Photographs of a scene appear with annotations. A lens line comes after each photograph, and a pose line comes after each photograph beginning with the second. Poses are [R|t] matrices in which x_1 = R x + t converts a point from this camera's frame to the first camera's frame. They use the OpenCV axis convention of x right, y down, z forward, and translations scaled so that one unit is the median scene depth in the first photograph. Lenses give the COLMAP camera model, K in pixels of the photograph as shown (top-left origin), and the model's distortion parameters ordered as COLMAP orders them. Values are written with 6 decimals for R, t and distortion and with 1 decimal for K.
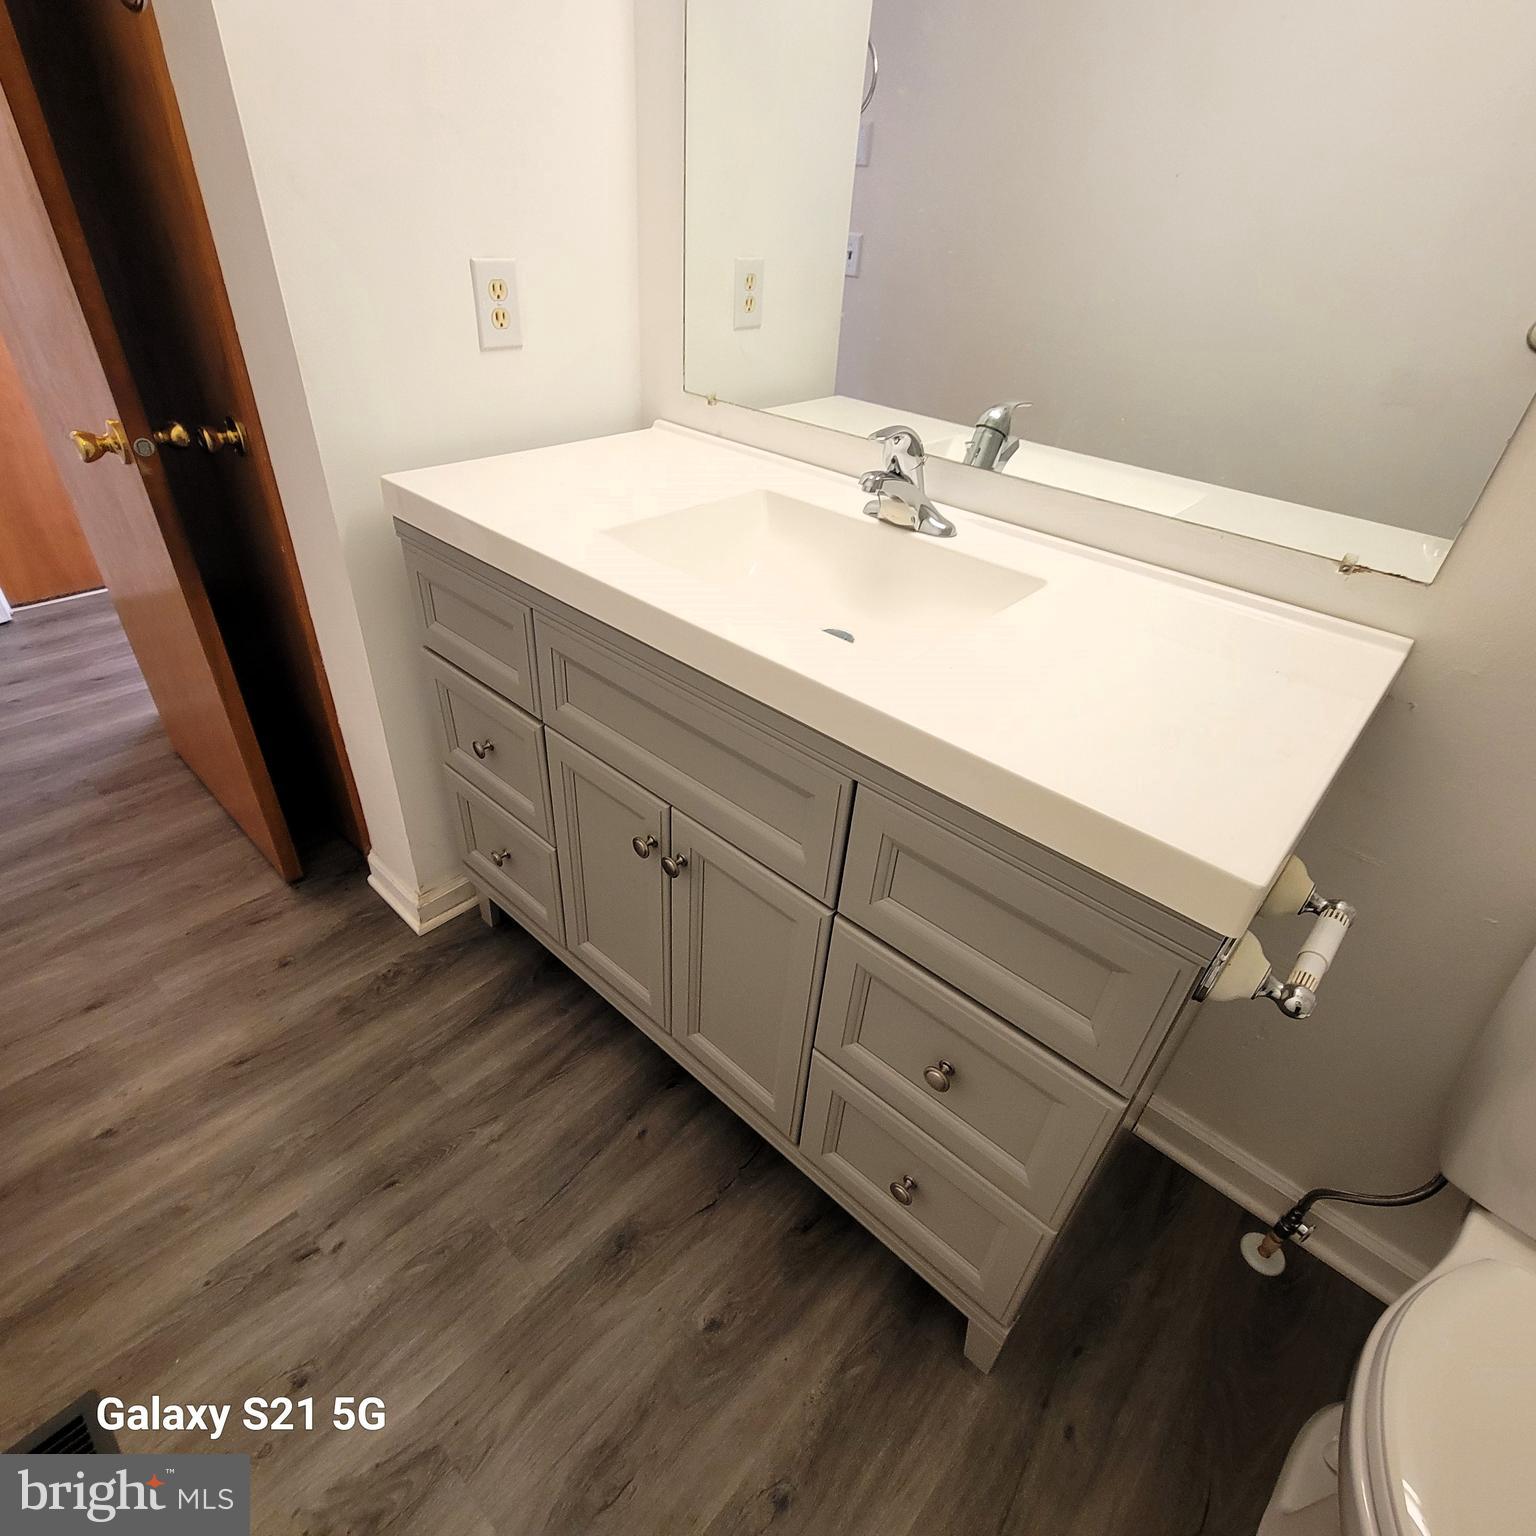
lens RADIAL K [[835.6, 0, 763.8], [0, 835.6, 772.7], [0, 0, 1]] dist [0.001061, -0.000191]
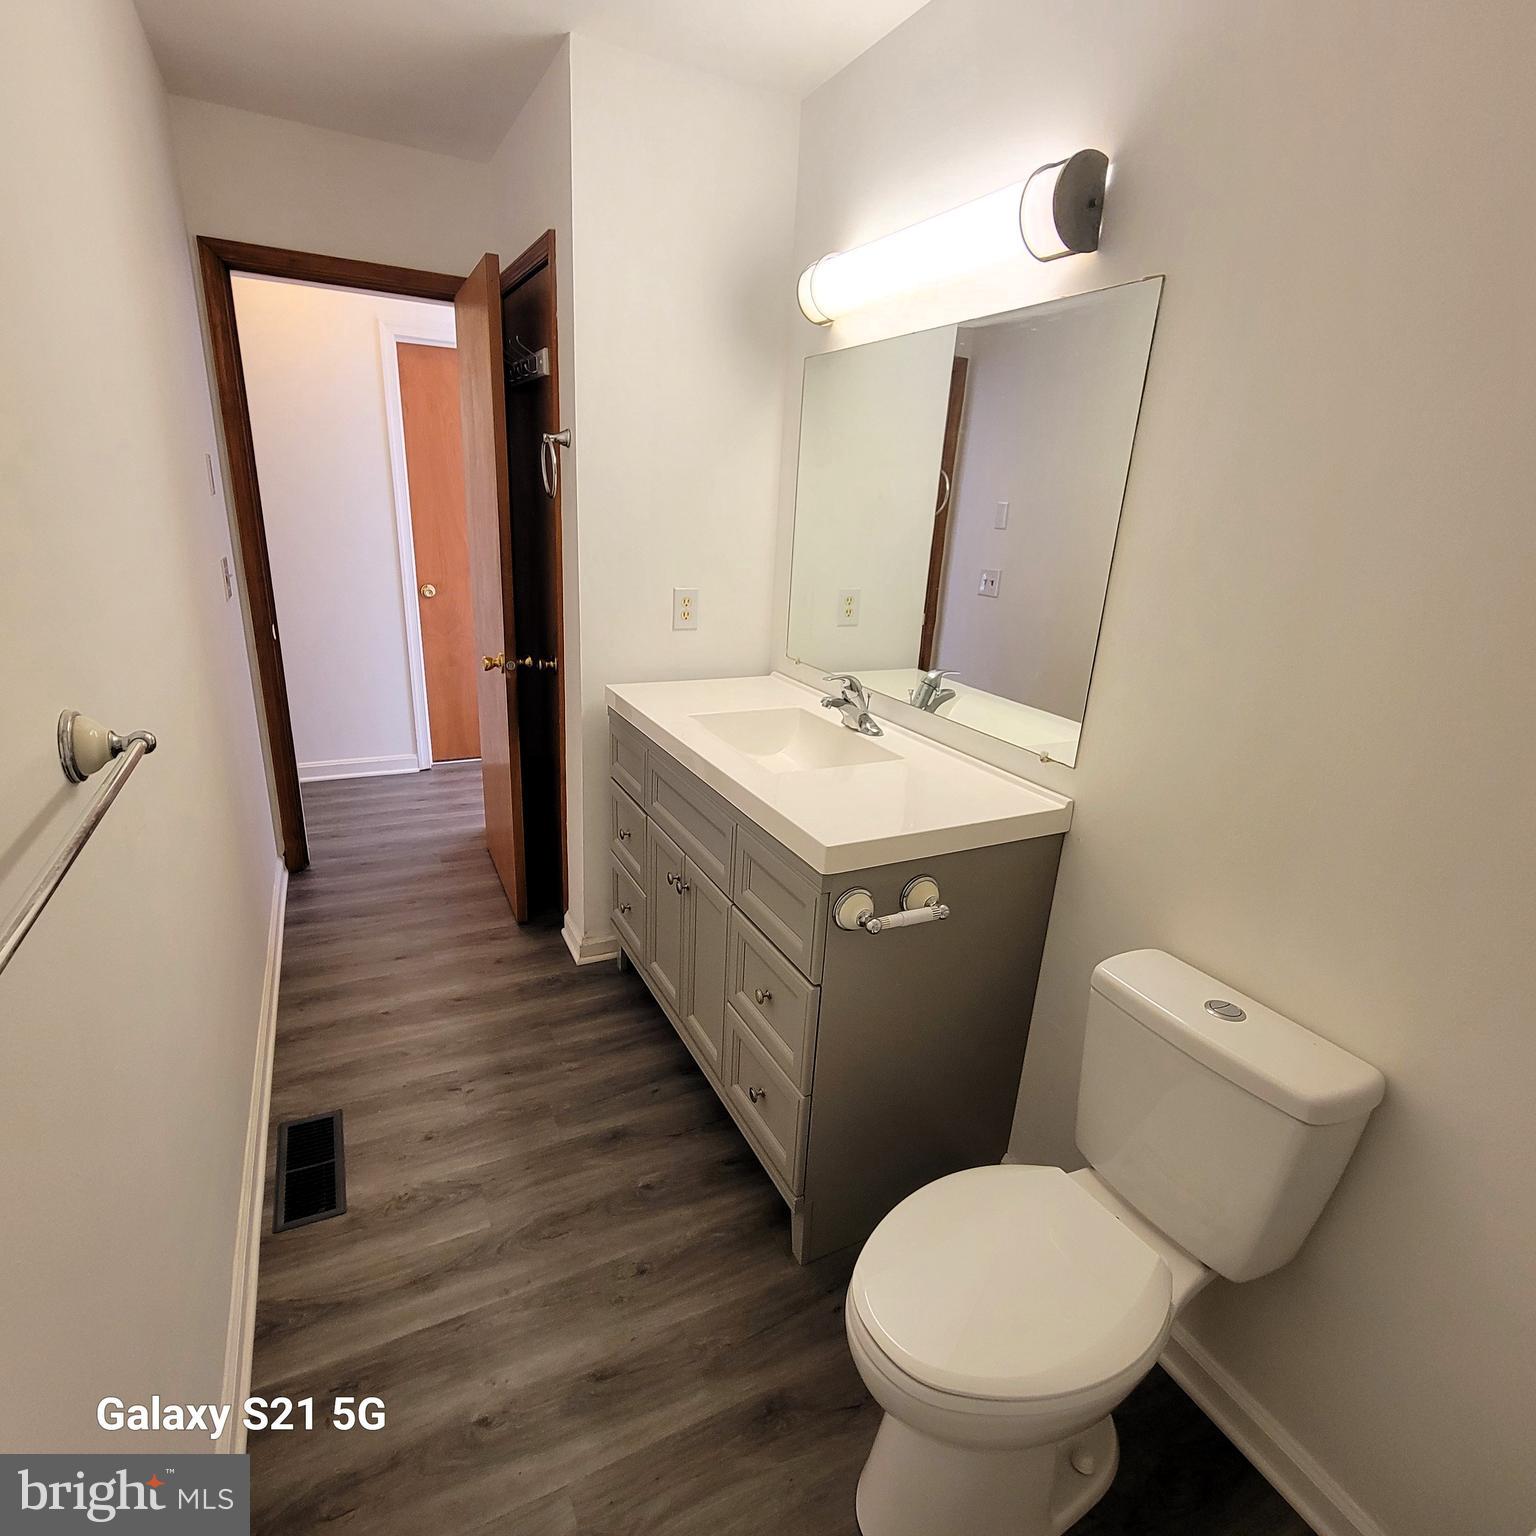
lens RADIAL K [[835.6, 0, 768.3], [0, 835.6, 765.9], [0, 0, 1]] dist [0.001061, -0.000191]
pose [[0.934551, 0.097093, -0.342326, 0.548955], [-0.199424, 0.939679, -0.277910, 0.272506], [0.294693, 0.327989, 0.897540, -0.545327]]
